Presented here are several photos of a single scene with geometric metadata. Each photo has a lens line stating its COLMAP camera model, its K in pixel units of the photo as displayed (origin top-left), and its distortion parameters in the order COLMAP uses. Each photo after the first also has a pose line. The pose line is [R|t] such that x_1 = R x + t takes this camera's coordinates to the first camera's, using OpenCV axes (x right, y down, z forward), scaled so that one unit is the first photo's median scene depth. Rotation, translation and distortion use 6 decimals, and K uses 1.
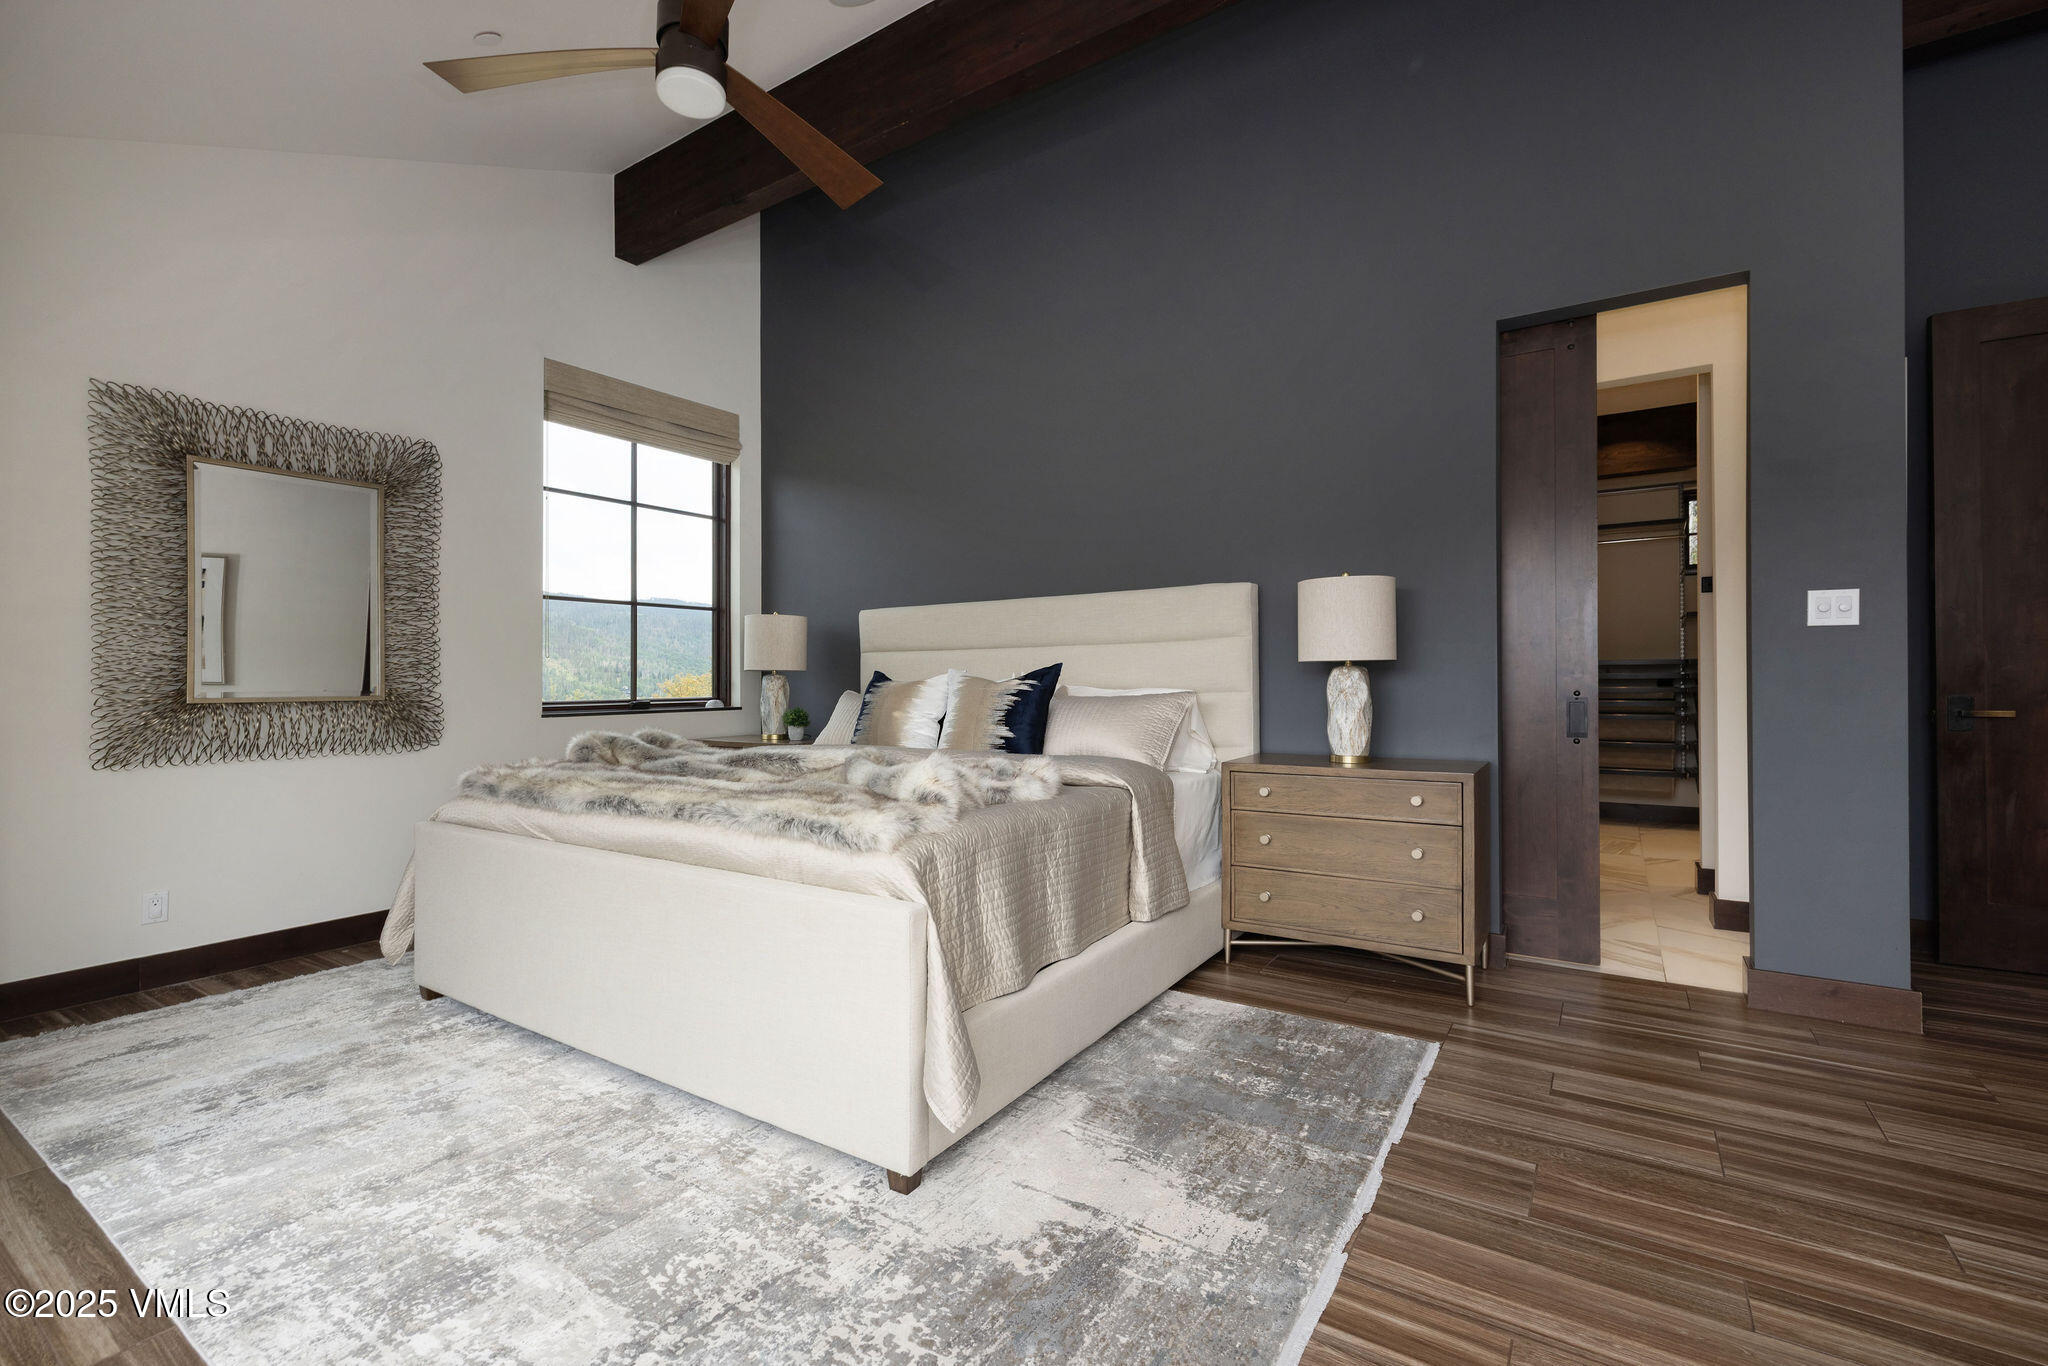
lens RADIAL K [[883.2, 0, 1008.5], [0, 883.2, 689.6], [0, 0, 1]] dist [0.002087, 0.000142]
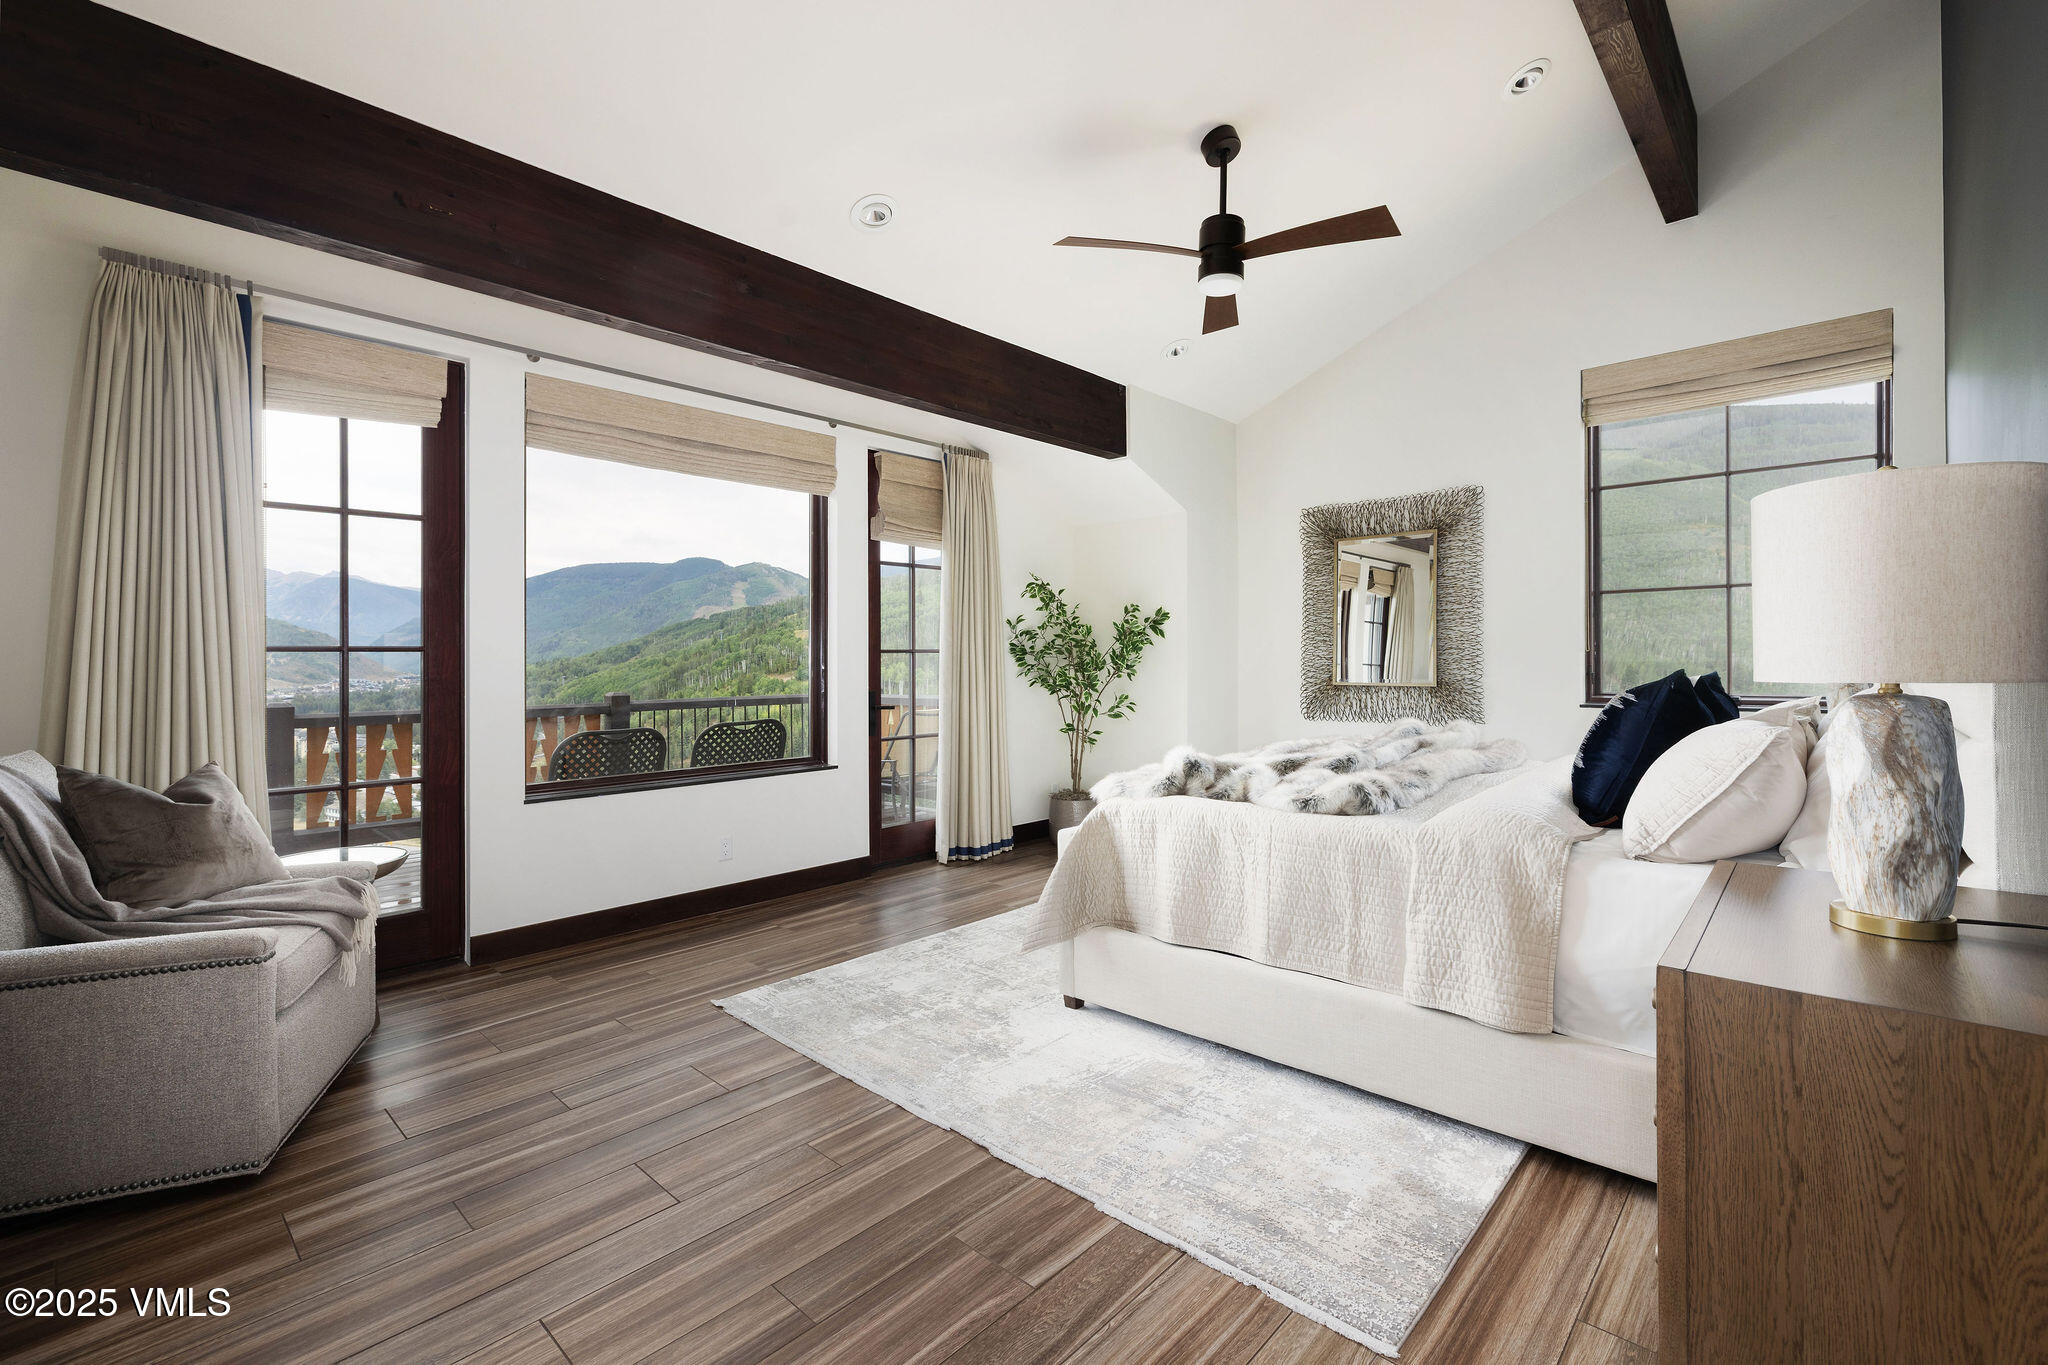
lens RADIAL K [[883.2, 0, 1012.9], [0, 883.2, 660.5], [0, 0, 1]] dist [0.002087, 0.000142]
pose [[-0.160079, 0.005841, -0.987087, 1.502370], [-0.001643, 0.999980, 0.006184, -0.073453], [0.987103, 0.002612, -0.160066, 1.166796]]
